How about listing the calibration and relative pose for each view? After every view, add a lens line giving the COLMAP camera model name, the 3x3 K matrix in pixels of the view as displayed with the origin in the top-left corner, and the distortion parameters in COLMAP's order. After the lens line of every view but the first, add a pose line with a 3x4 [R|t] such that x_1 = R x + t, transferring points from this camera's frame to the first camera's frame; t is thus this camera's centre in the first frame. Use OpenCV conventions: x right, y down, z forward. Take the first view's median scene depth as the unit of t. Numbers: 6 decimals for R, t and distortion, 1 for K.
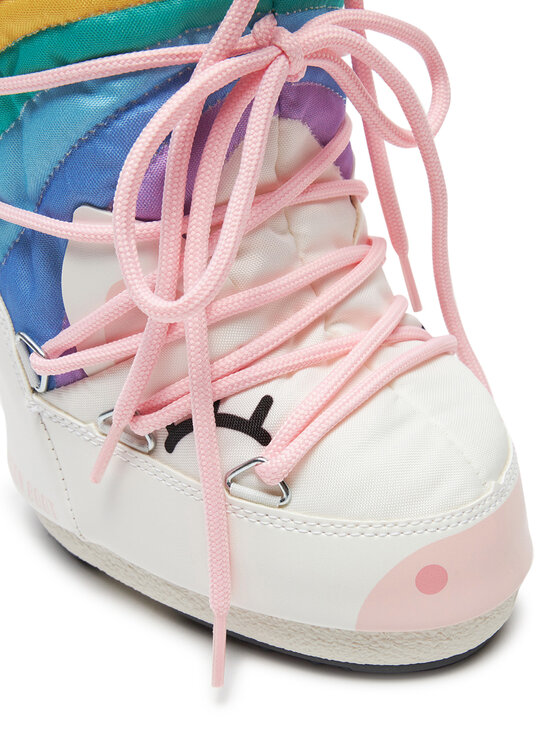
lens RADIAL K [[1425.1, 0, 280.0], [0, 1425.1, 373.0], [0, 0, 1]] dist [0.046672, 0.120867]
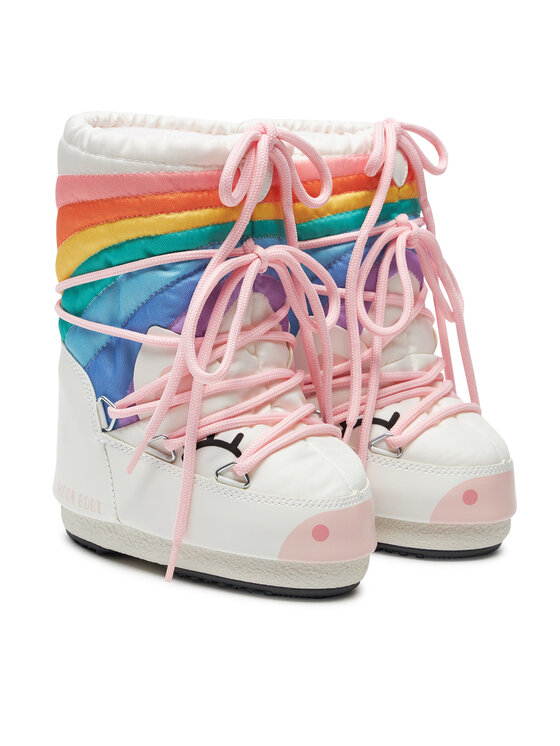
lens RADIAL K [[3204.7, 0, 280.0], [0, 3204.7, 373.0], [0, 0, 1]] dist [4.028788, 1.055350]
pose [[0.993493, 0.083683, 0.077257, -0.287673], [-0.067049, 0.978067, -0.197203, 0.762004], [-0.092065, 0.190739, 0.977314, -3.134140]]
